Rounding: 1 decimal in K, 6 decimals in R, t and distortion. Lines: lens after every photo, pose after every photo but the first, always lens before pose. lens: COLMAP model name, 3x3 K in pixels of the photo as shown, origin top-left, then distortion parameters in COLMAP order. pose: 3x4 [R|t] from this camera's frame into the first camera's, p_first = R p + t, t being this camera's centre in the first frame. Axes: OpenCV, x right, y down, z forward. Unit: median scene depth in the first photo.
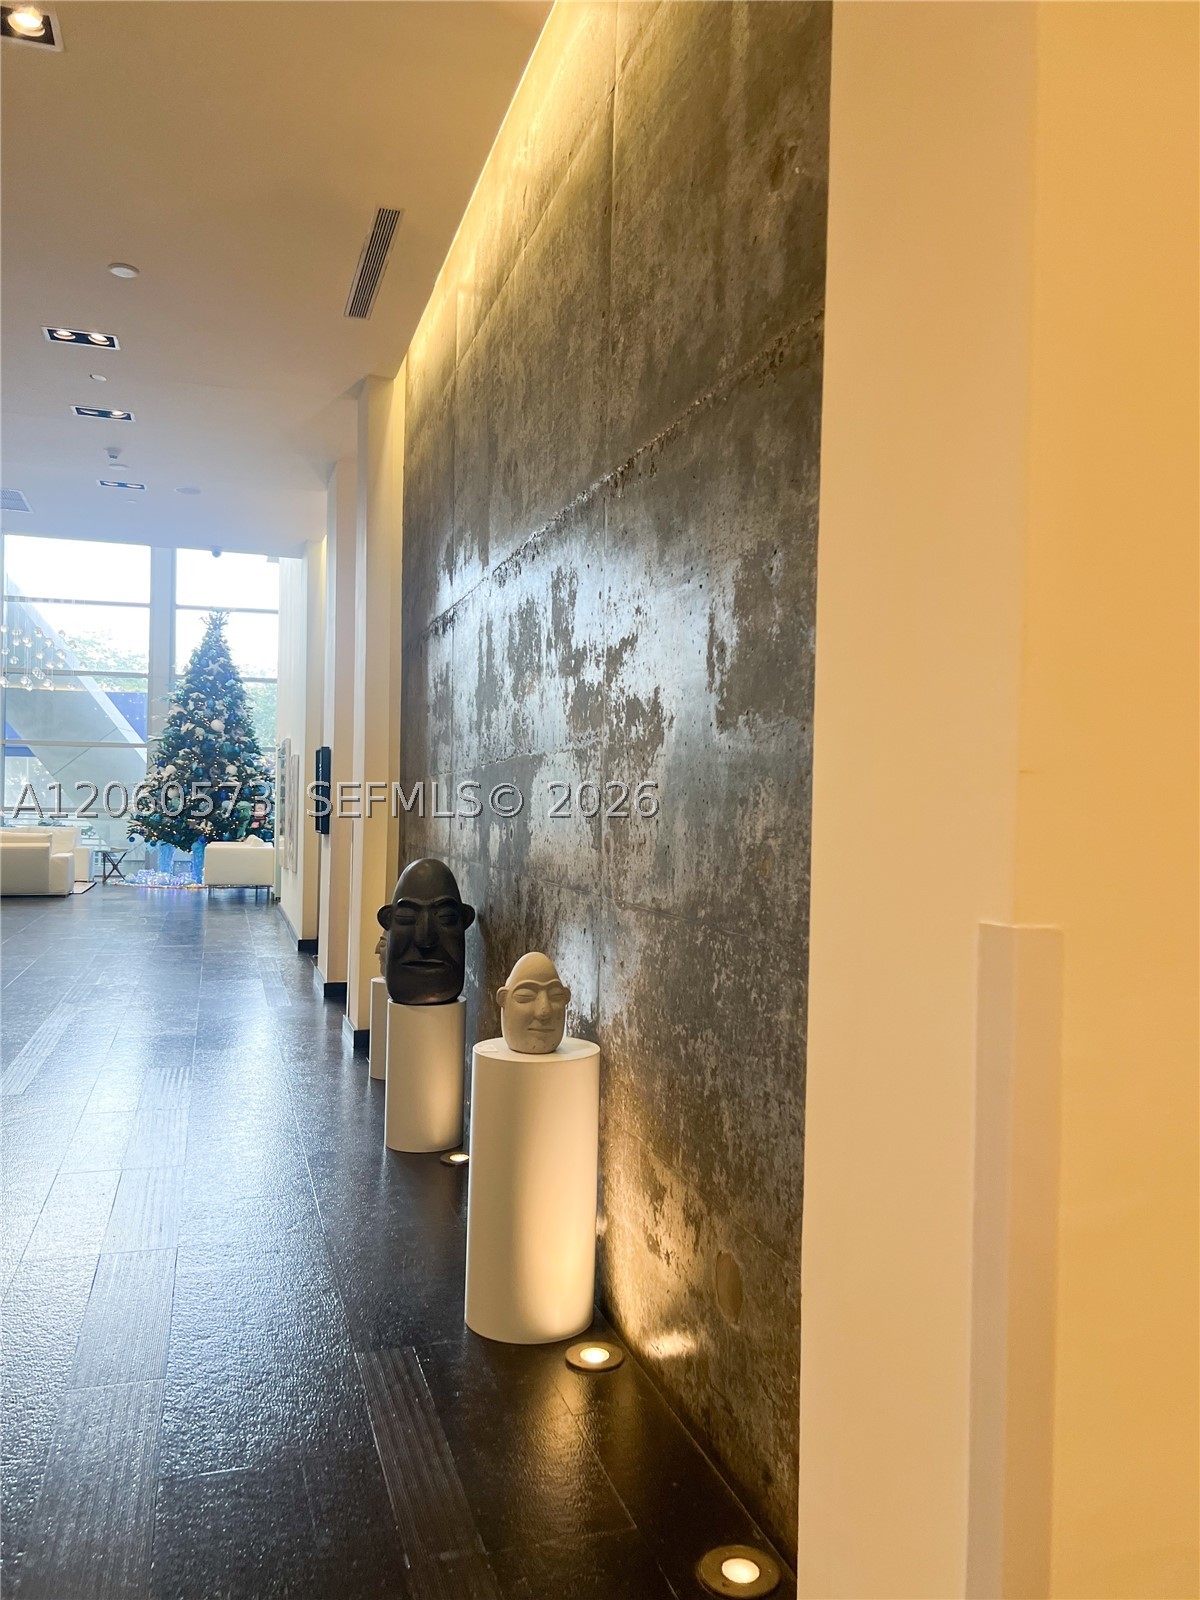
lens RADIAL K [[1213.1, 0, 600.7], [0, 1213.1, 813.7], [0, 0, 1]] dist [0.063308, -0.072759]
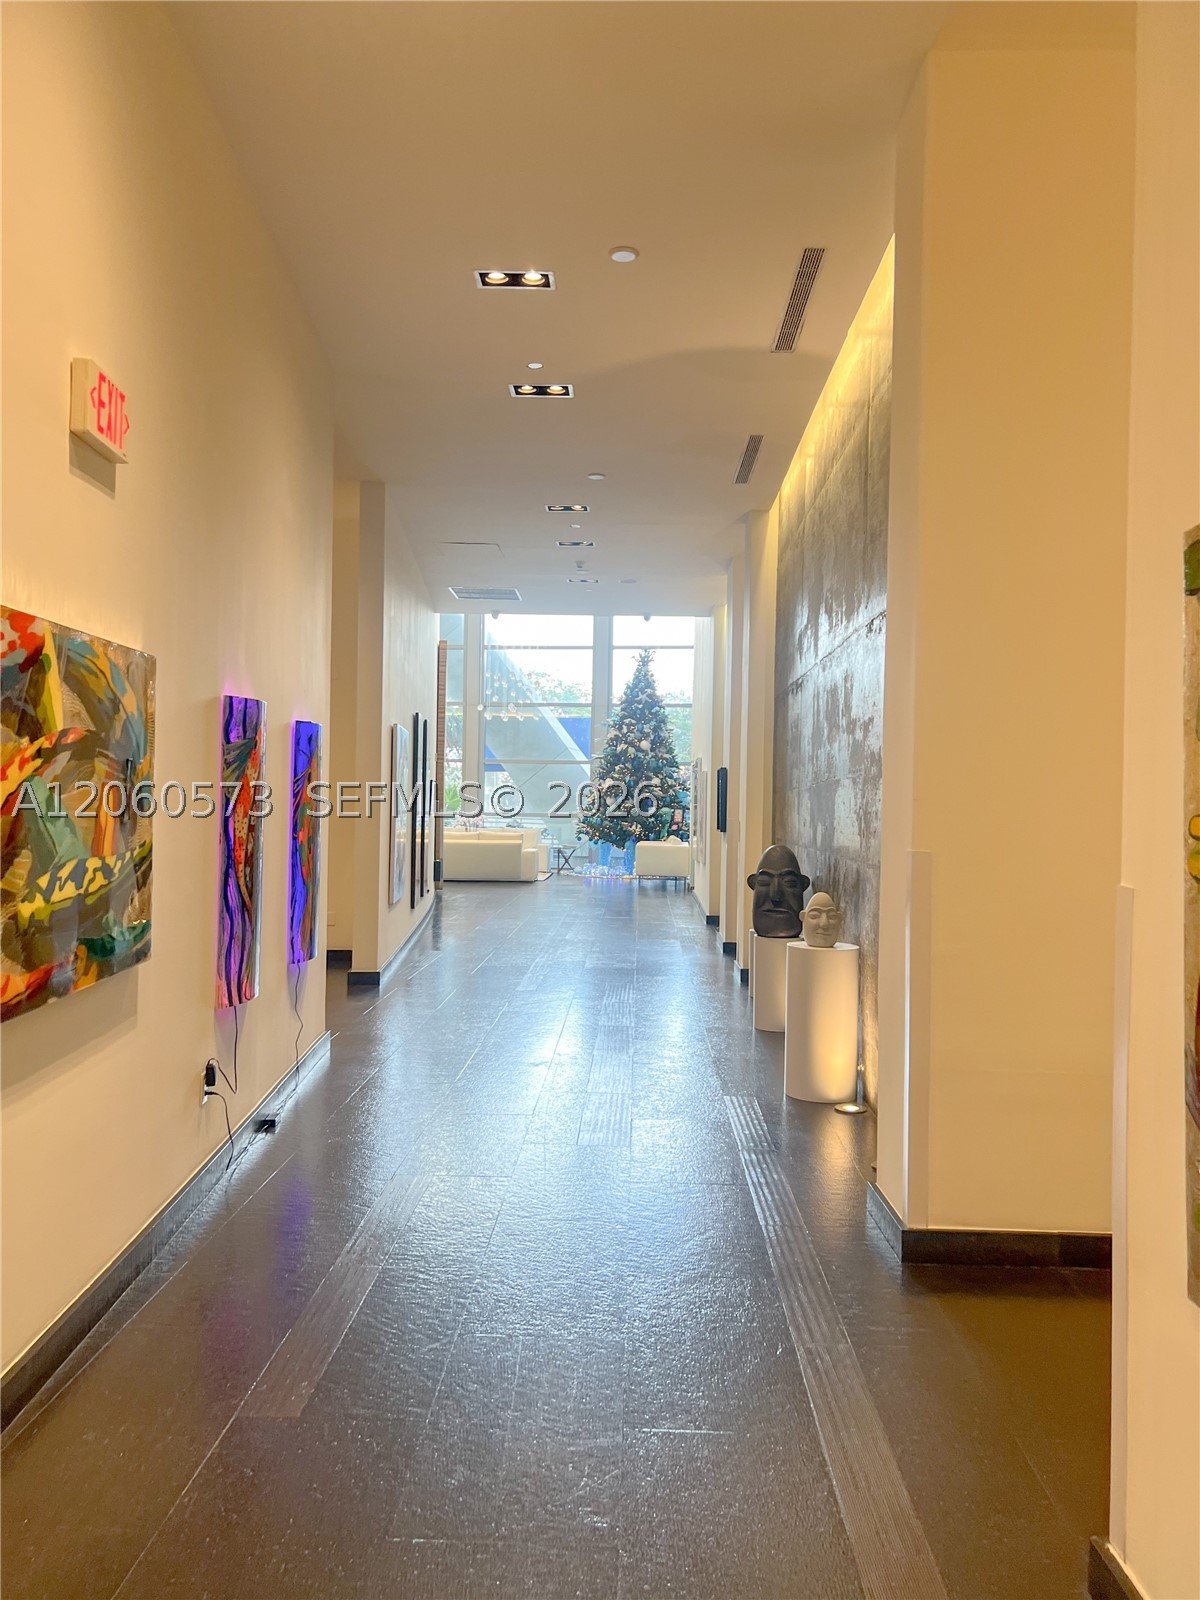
lens RADIAL K [[1213.1, 0, 591.1], [0, 1213.1, 803.5], [0, 0, 1]] dist [0.063308, -0.072759]
pose [[0.940758, -0.002247, -0.339070, 0.068717], [-0.002305, 0.999913, -0.013022, 0.002101], [0.339070, 0.013032, 0.940671, -0.236107]]
